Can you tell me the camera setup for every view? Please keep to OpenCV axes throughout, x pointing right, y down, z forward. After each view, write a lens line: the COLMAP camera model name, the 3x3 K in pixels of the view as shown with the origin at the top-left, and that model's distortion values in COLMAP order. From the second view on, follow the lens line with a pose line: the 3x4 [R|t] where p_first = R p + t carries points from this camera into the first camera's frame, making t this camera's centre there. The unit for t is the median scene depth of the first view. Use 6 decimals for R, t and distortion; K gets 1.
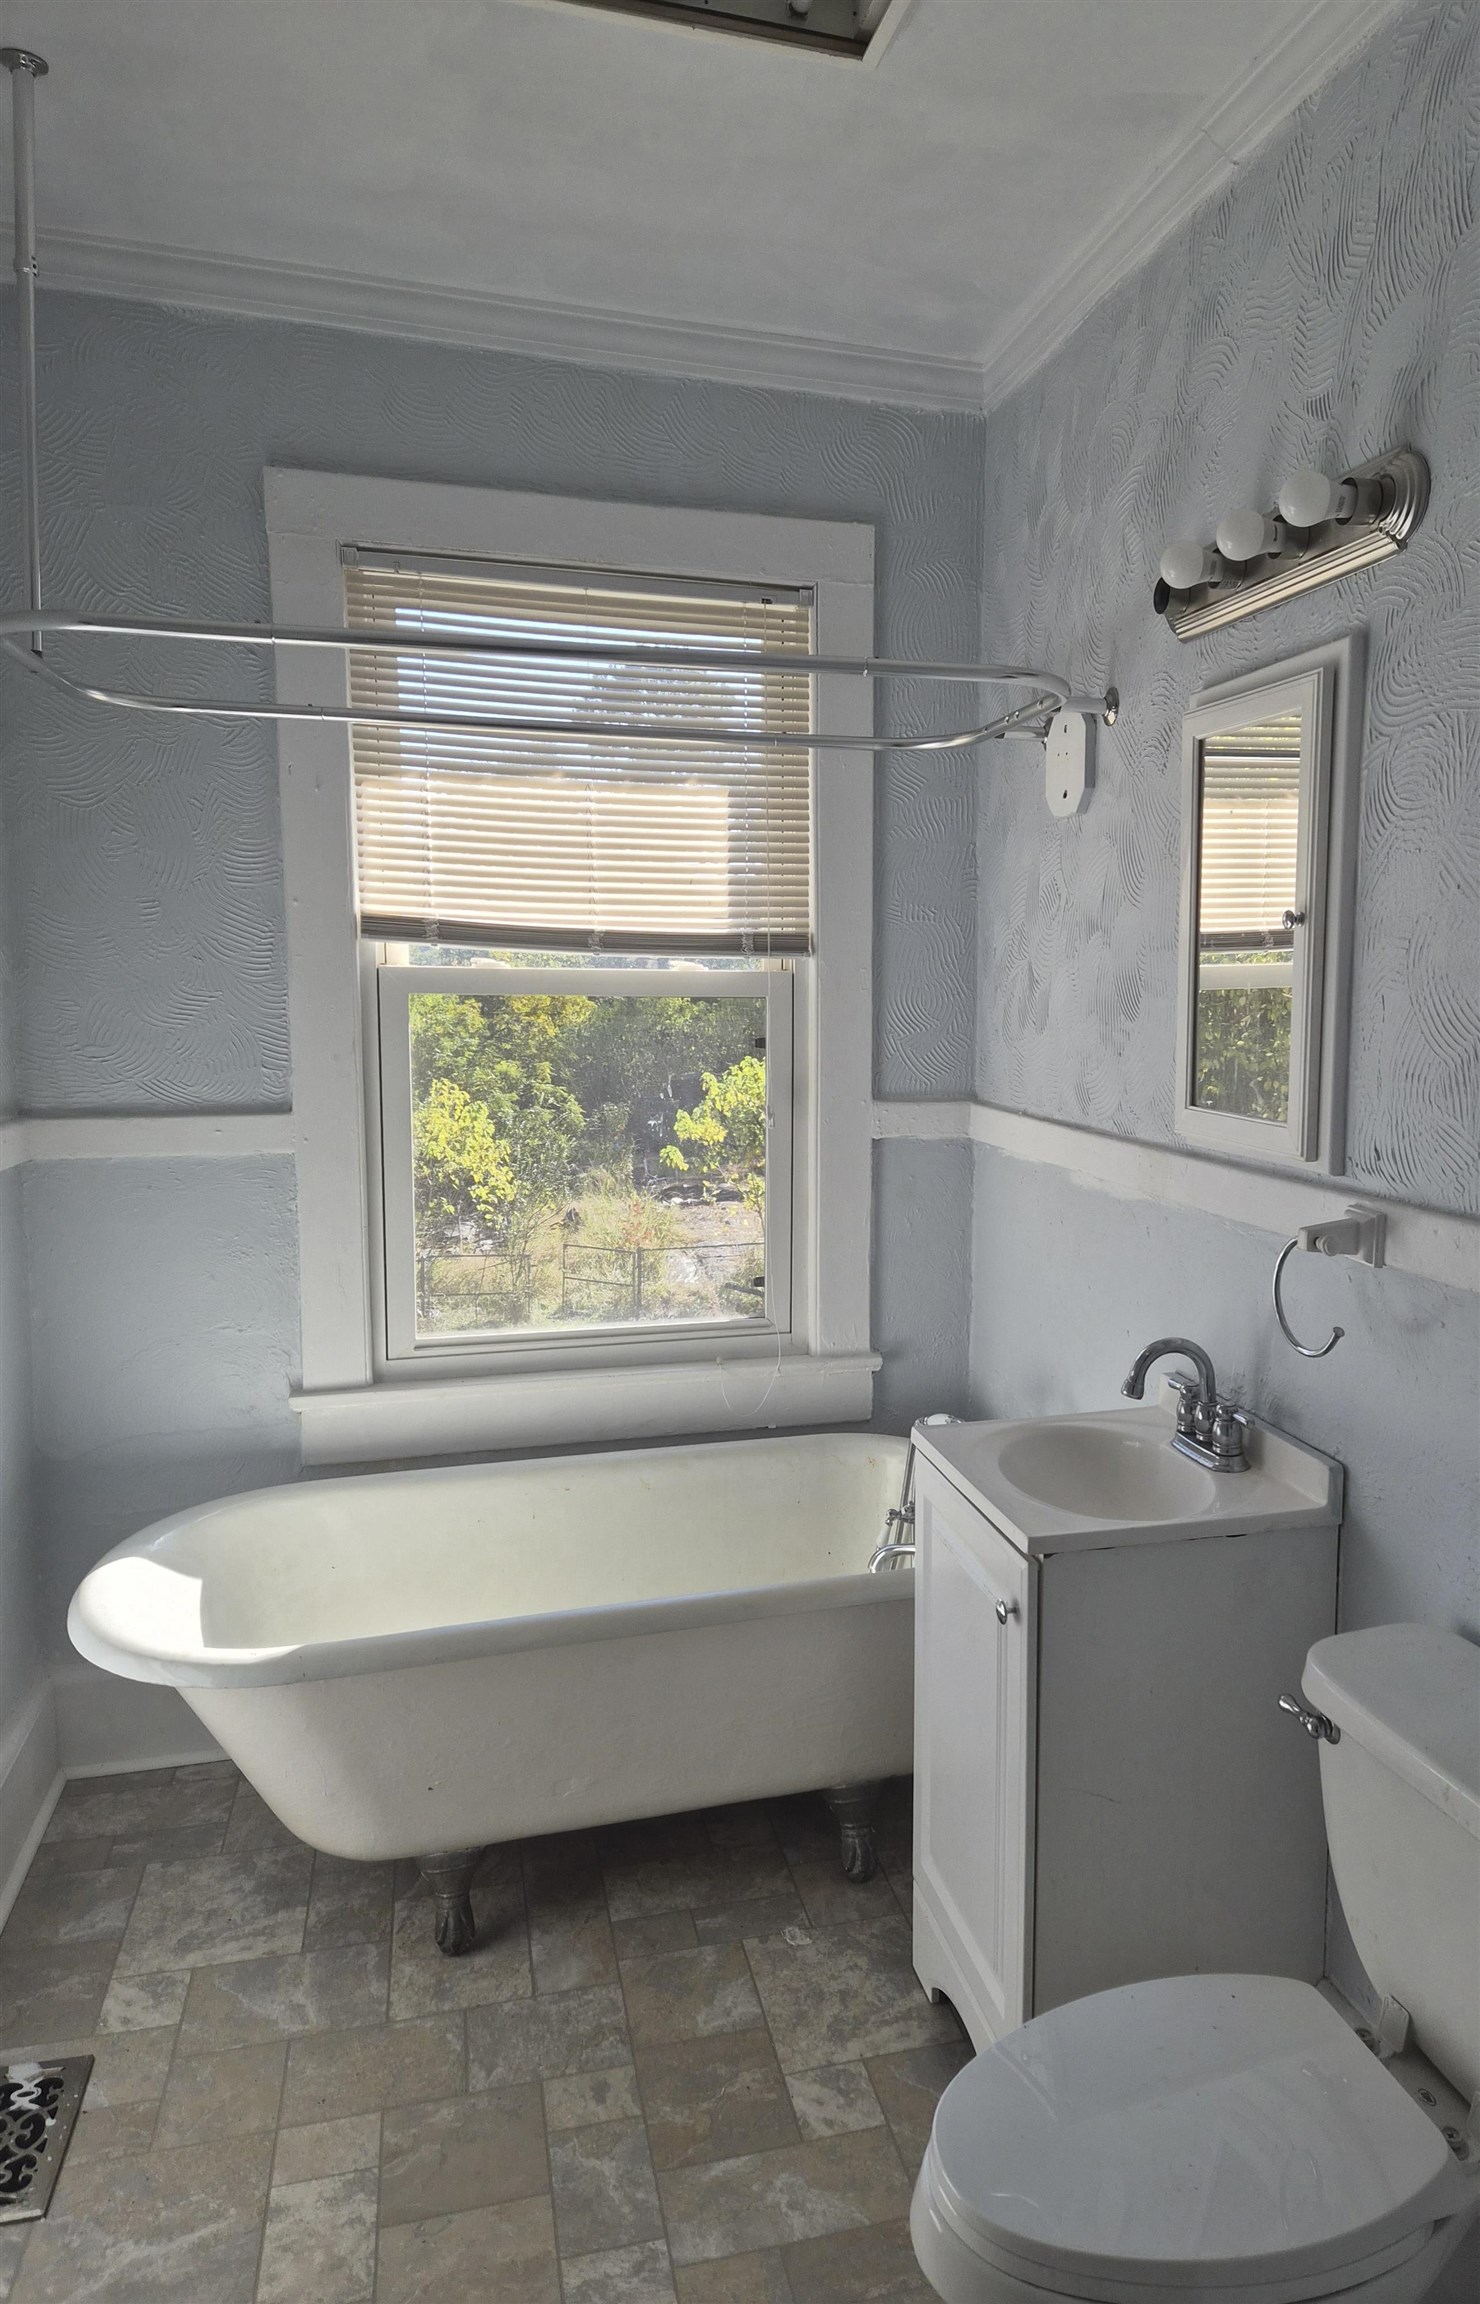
lens RADIAL K [[1608.0, 0, 924.7], [0, 1608.0, 1144.4], [0, 0, 1]] dist [0.065158, -0.059930]
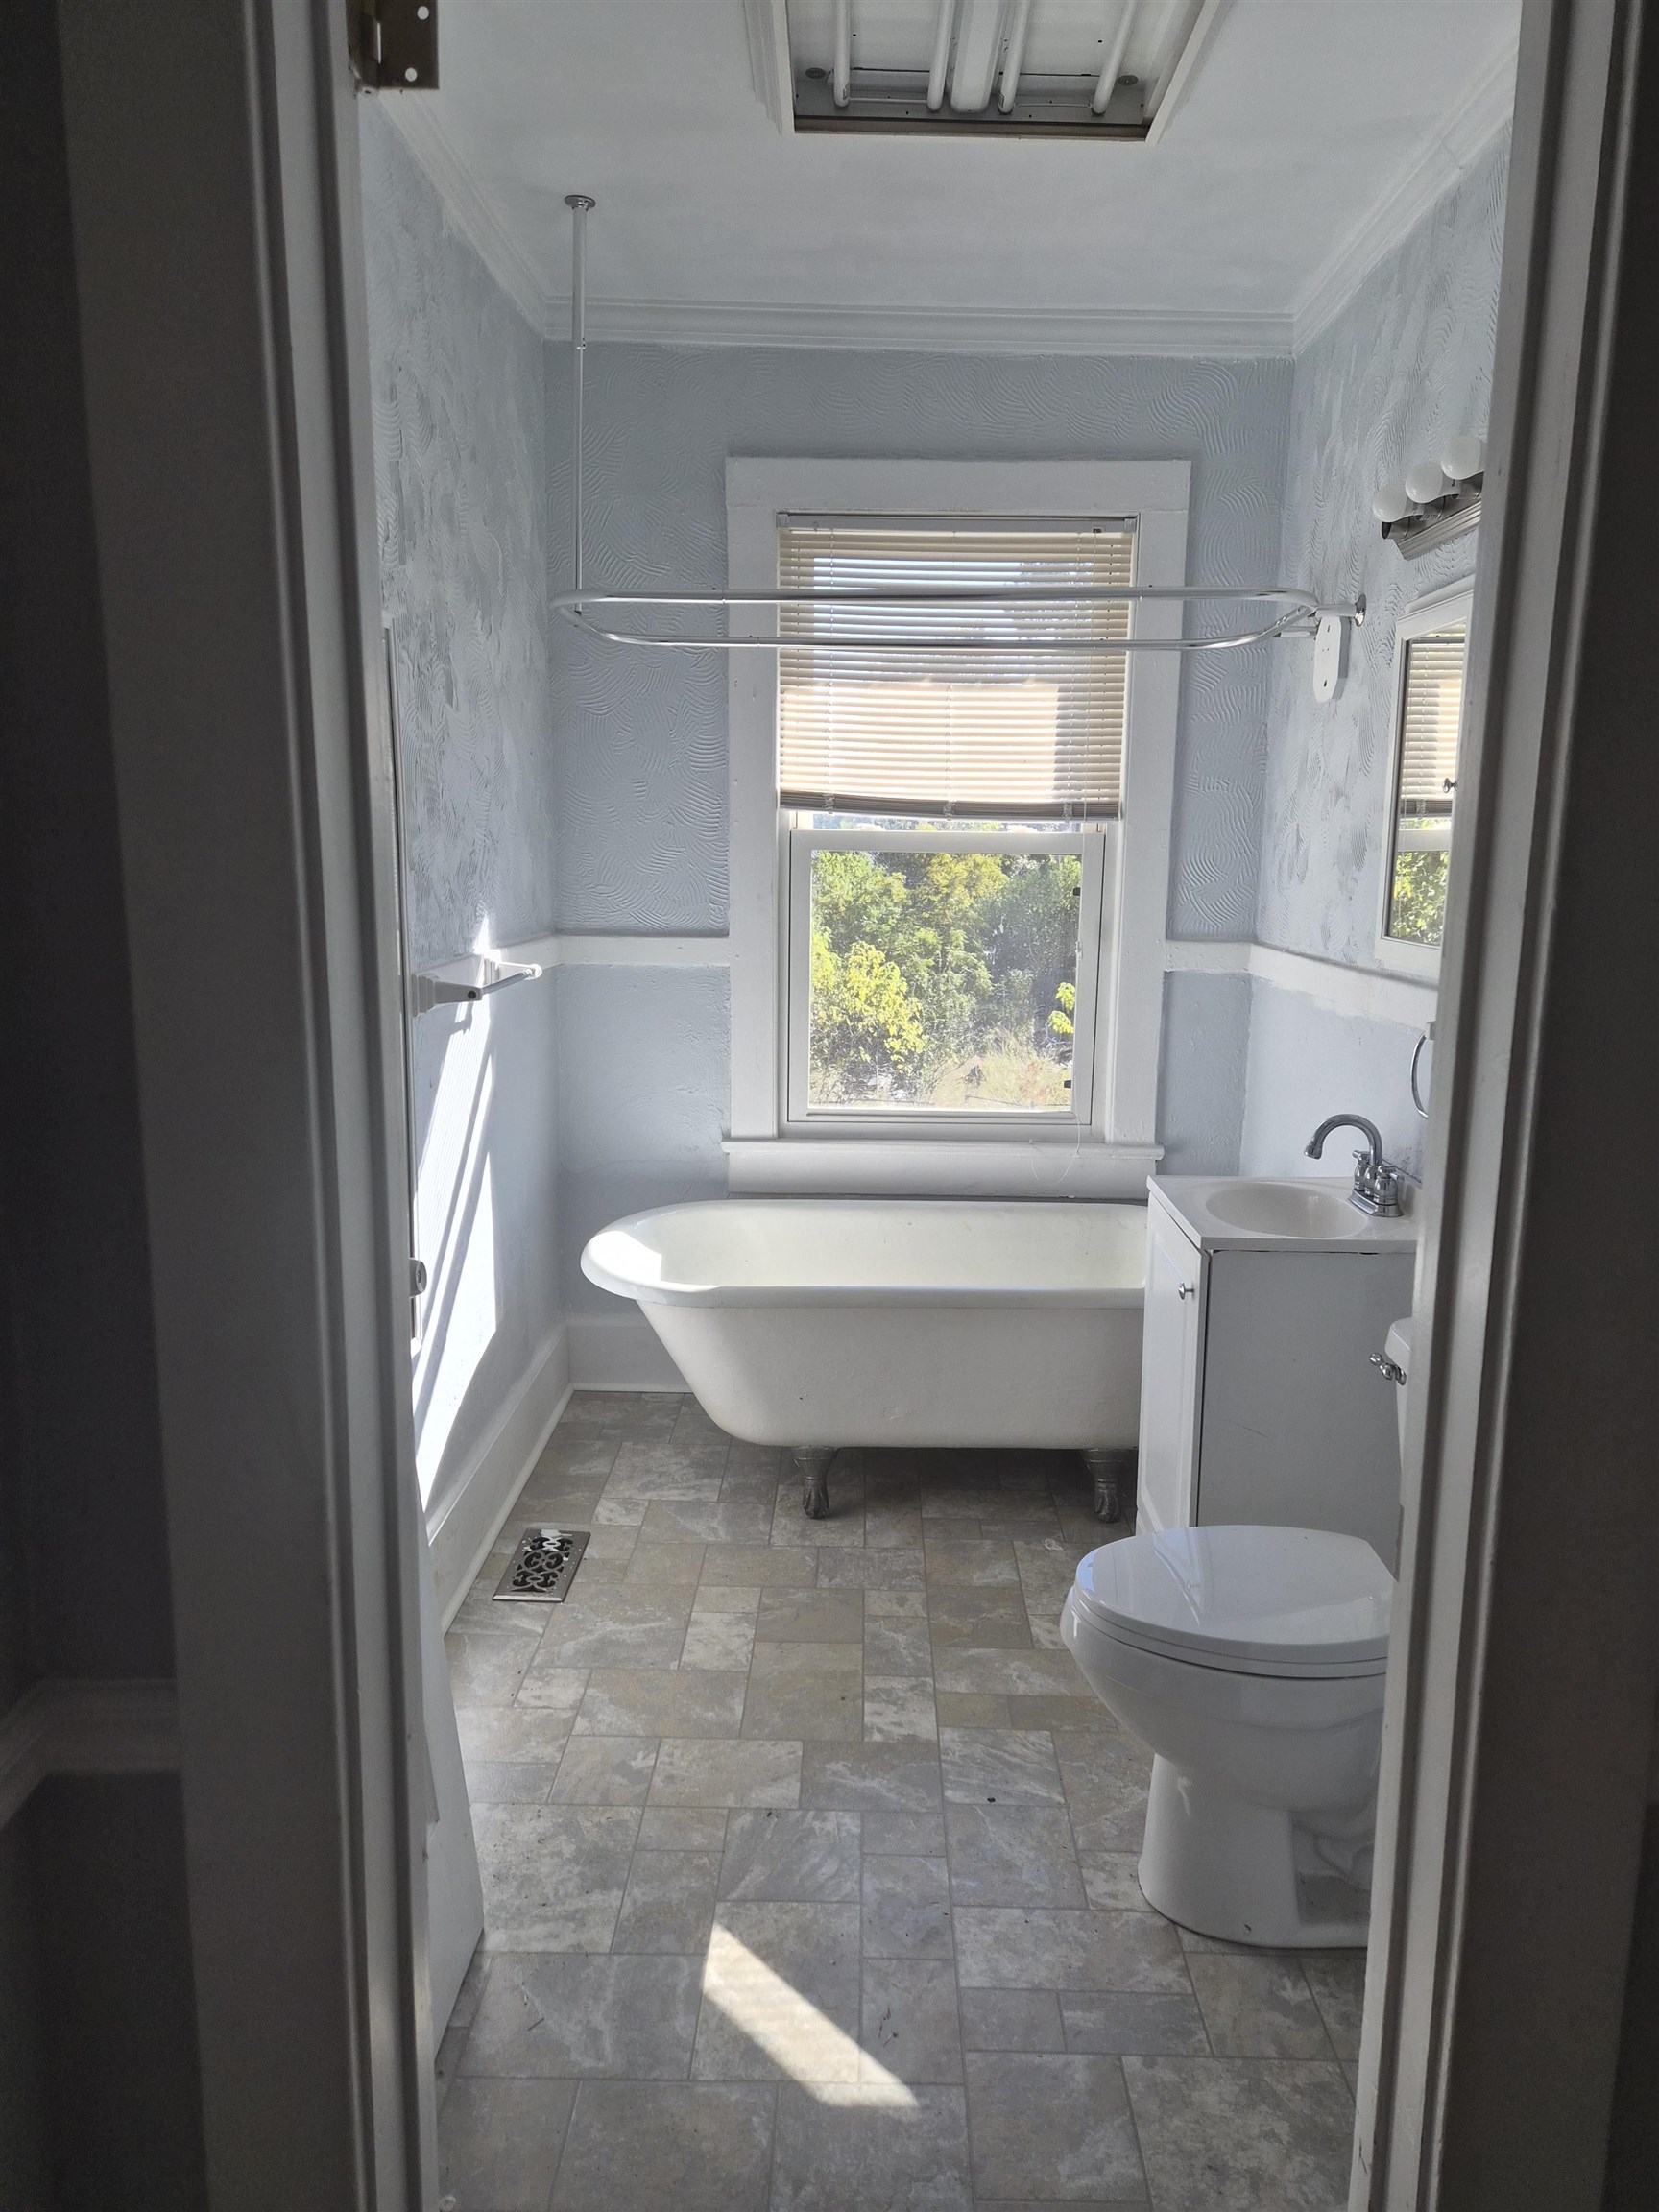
lens RADIAL K [[1505.7, 0, 829.5], [0, 1505.7, 1106.0], [0, 0, 1]] dist [0.045421, -0.044810]
pose [[0.950840, 0.056161, -0.304547, 0.101106], [-0.036358, 0.996862, 0.070317, 0.034448], [0.307541, -0.055788, 0.949898, -0.224148]]
